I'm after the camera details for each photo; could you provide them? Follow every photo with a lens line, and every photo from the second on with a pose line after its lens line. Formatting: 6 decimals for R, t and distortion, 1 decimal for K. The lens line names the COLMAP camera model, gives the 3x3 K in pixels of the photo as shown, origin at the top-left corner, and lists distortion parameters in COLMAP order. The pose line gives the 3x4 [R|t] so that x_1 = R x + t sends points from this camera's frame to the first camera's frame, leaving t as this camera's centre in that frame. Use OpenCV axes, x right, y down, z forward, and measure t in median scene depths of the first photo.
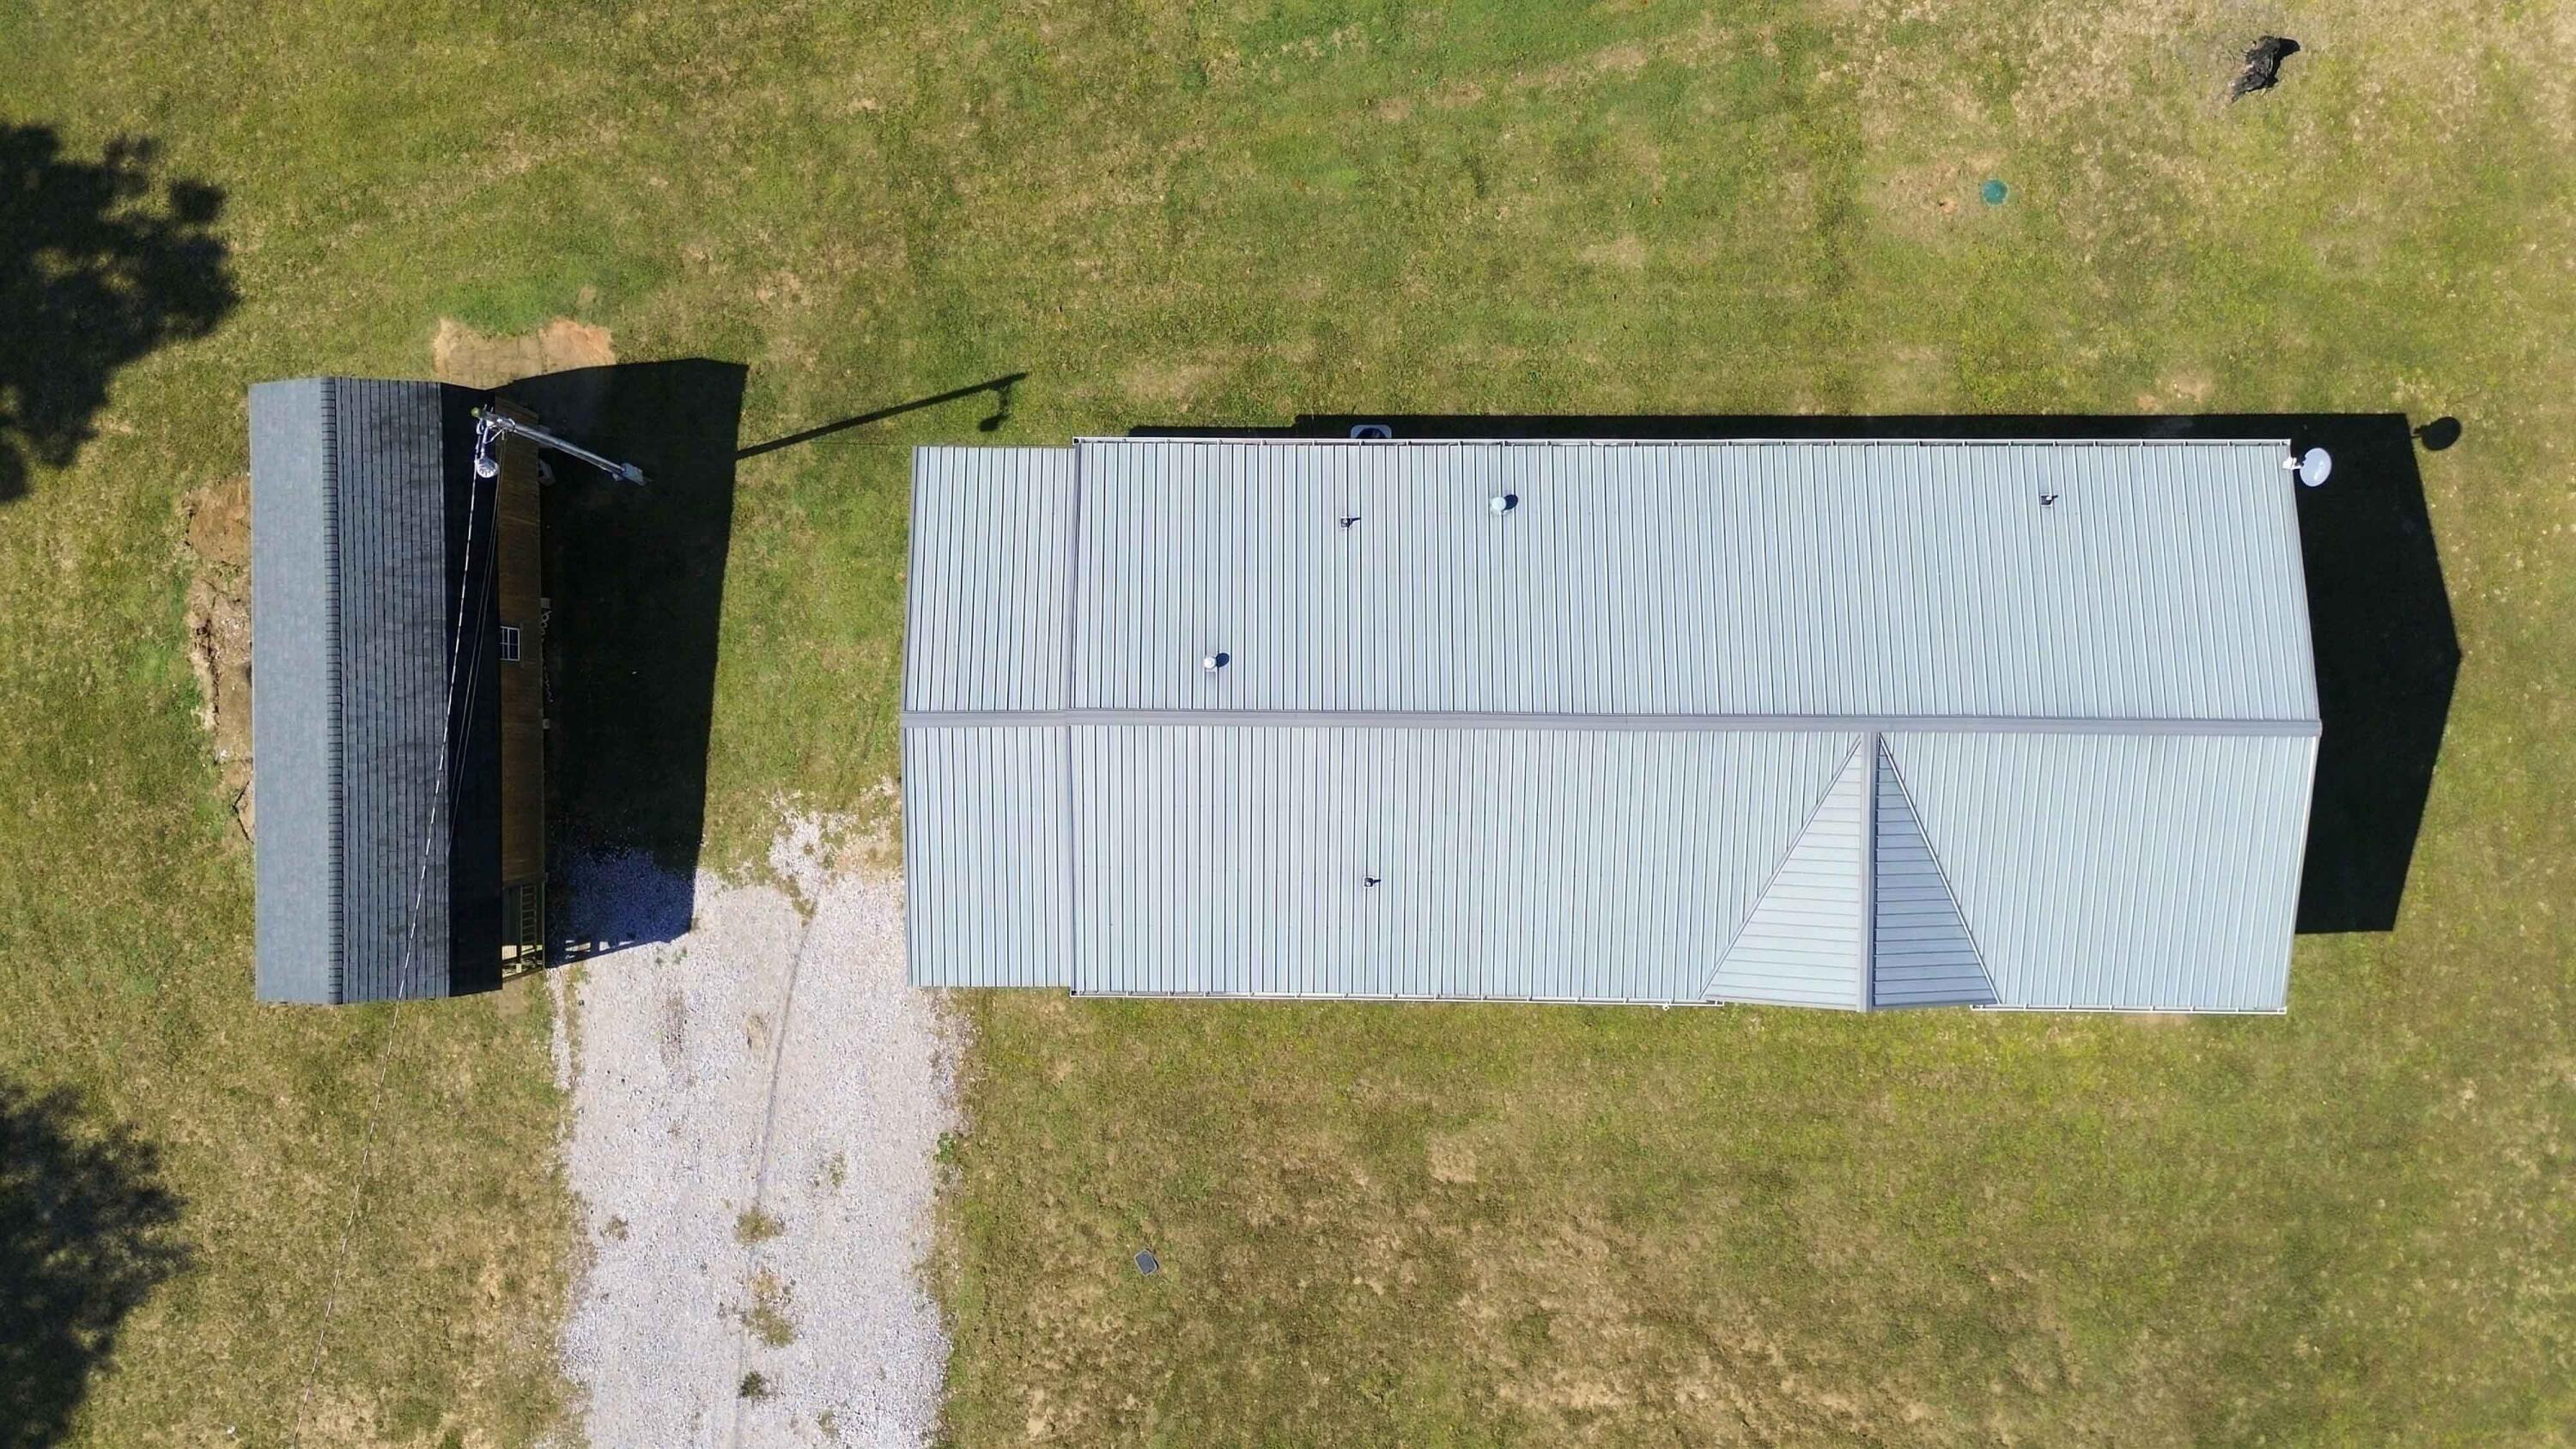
lens RADIAL K [[1822.4, 0, 1291.3], [0, 1822.4, 704.2], [0, 0, 1]] dist [0.081430, -0.086966]
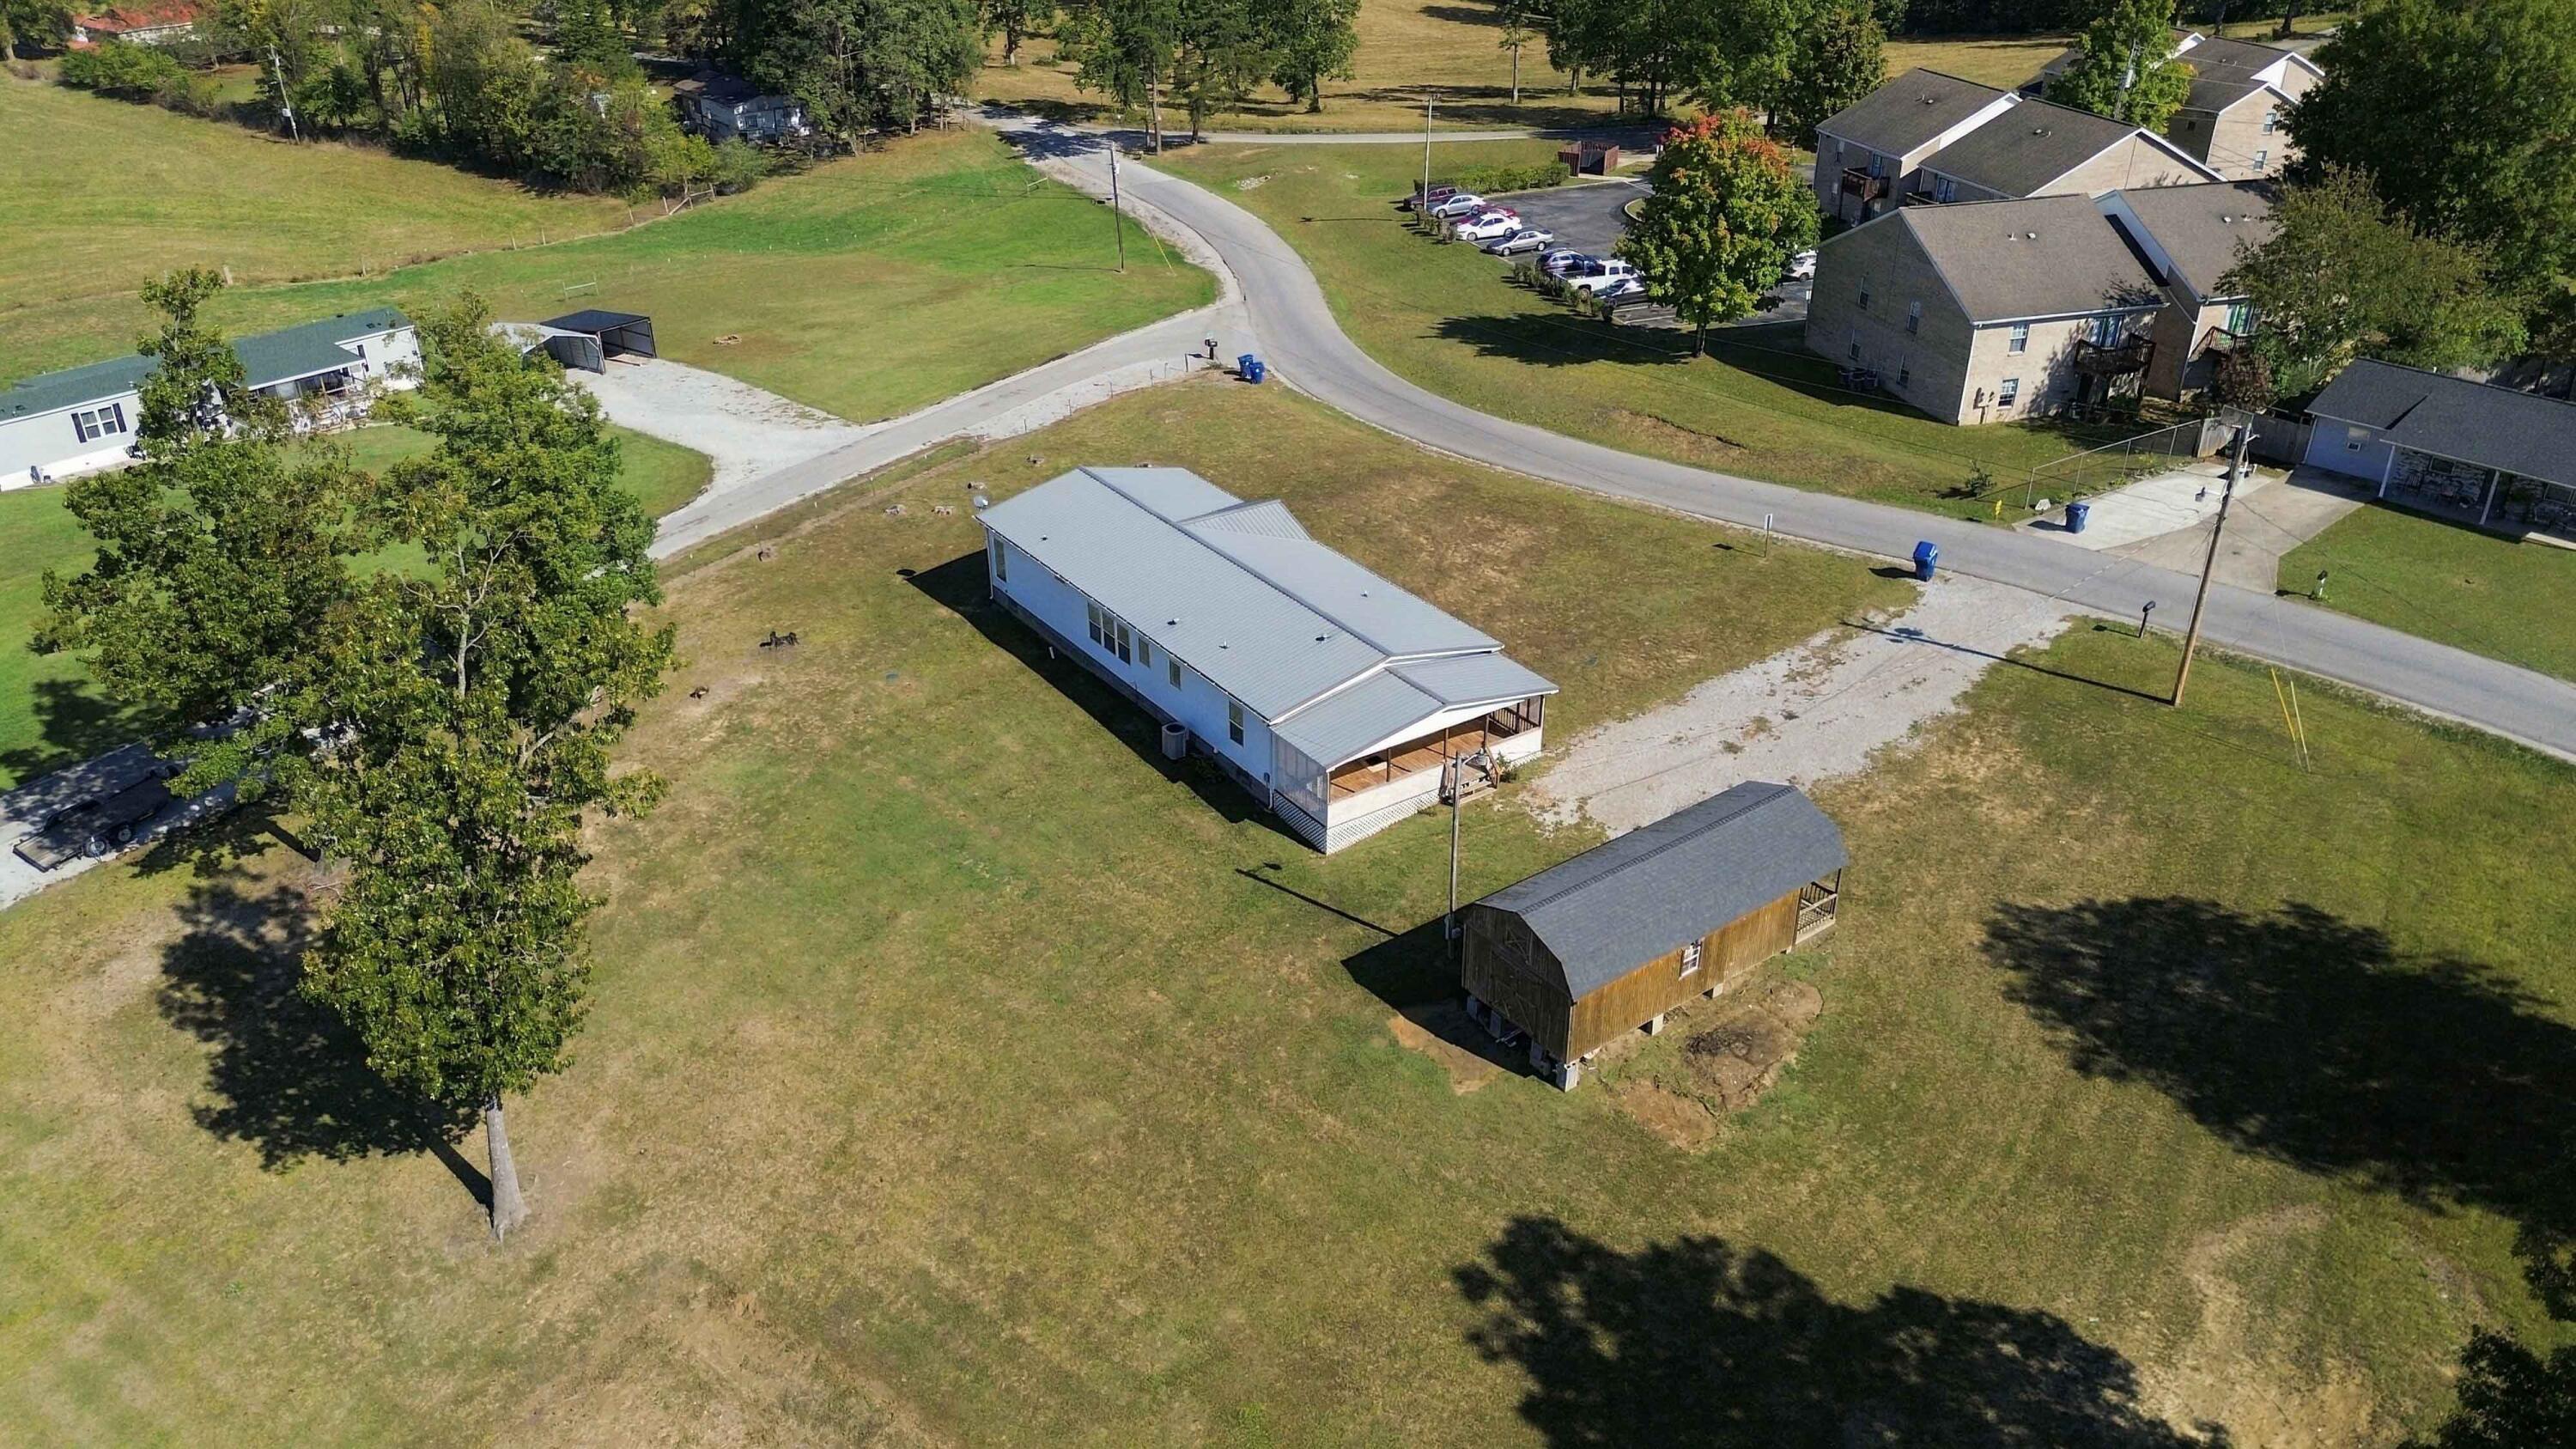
lens RADIAL K [[1822.4, 0, 1291.3], [0, 1822.4, 704.2], [0, 0, 1]] dist [0.081430, -0.086966]
pose [[-0.581793, -0.371680, 0.723444, -1.300352], [0.813283, -0.255593, 0.522727, -0.972167], [-0.009380, 0.892483, 0.450983, 0.164626]]
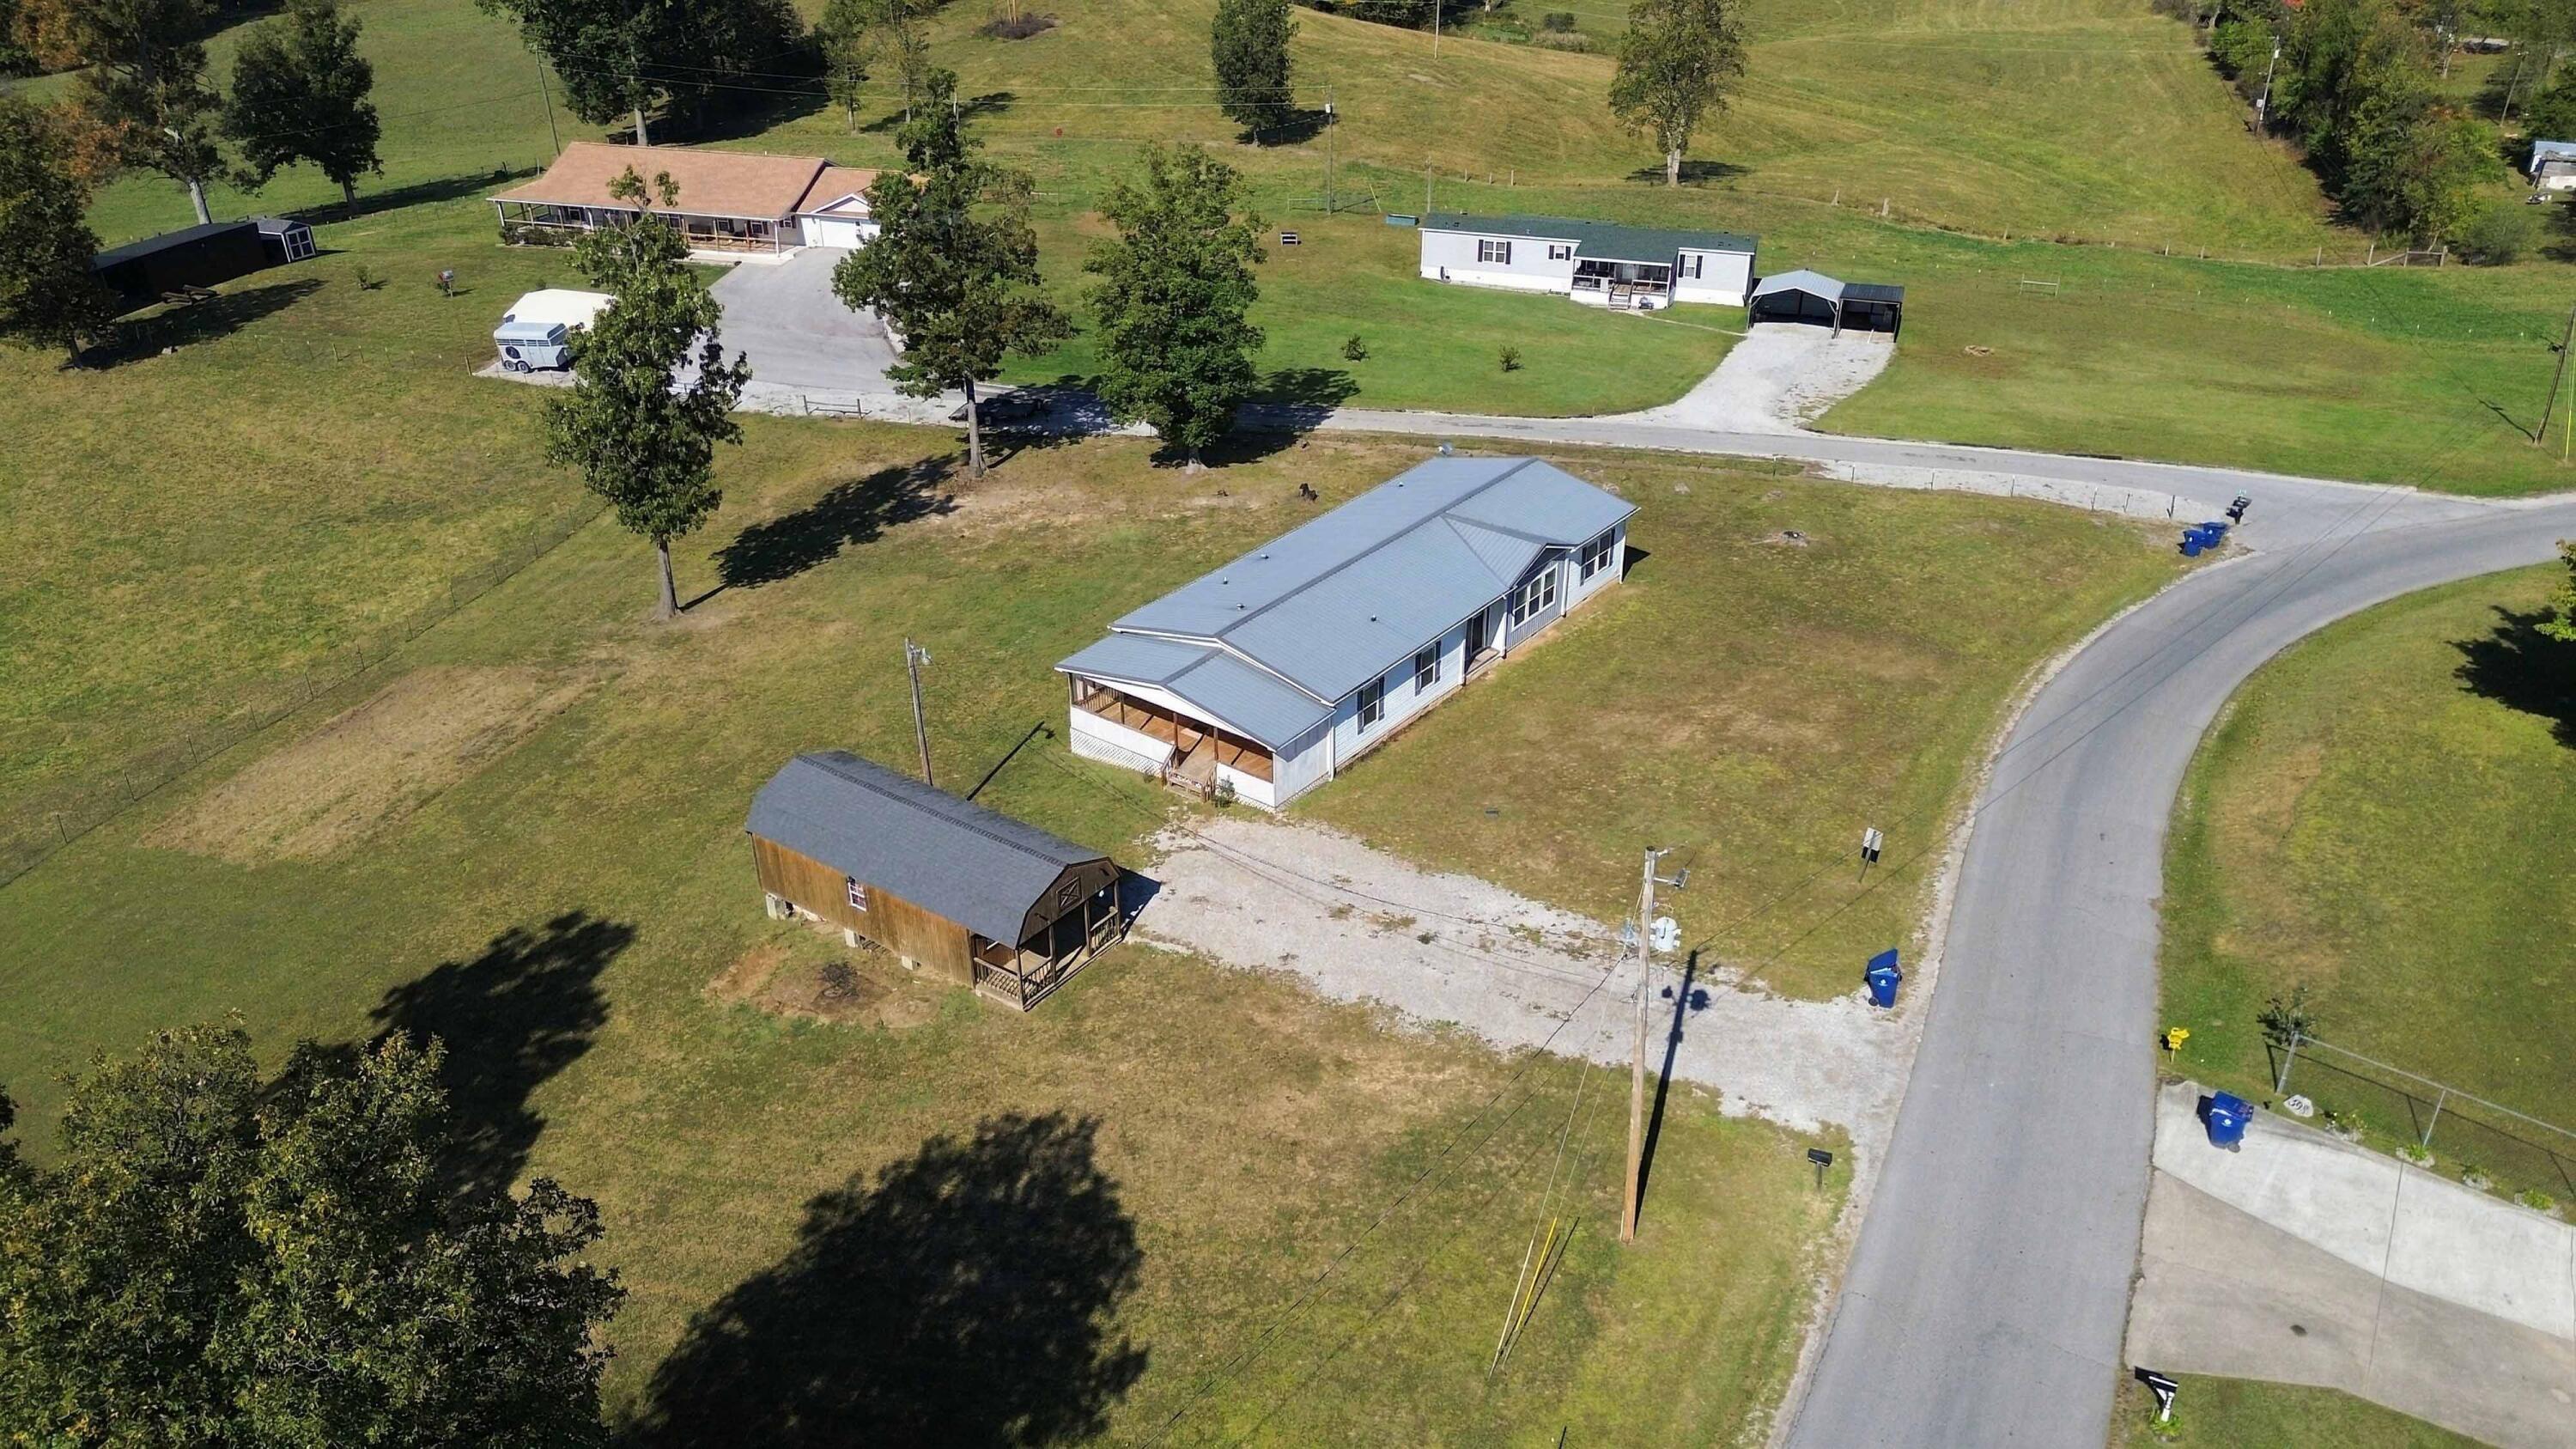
lens RADIAL K [[1822.4, 0, 1291.3], [0, 1822.4, 704.2], [0, 0, 1]] dist [0.081430, -0.086966]
pose [[0.595451, -0.369437, 0.713411, -1.326591], [0.803246, 0.290670, -0.519910, 0.983212], [-0.015293, 0.882625, 0.469828, 0.130151]]
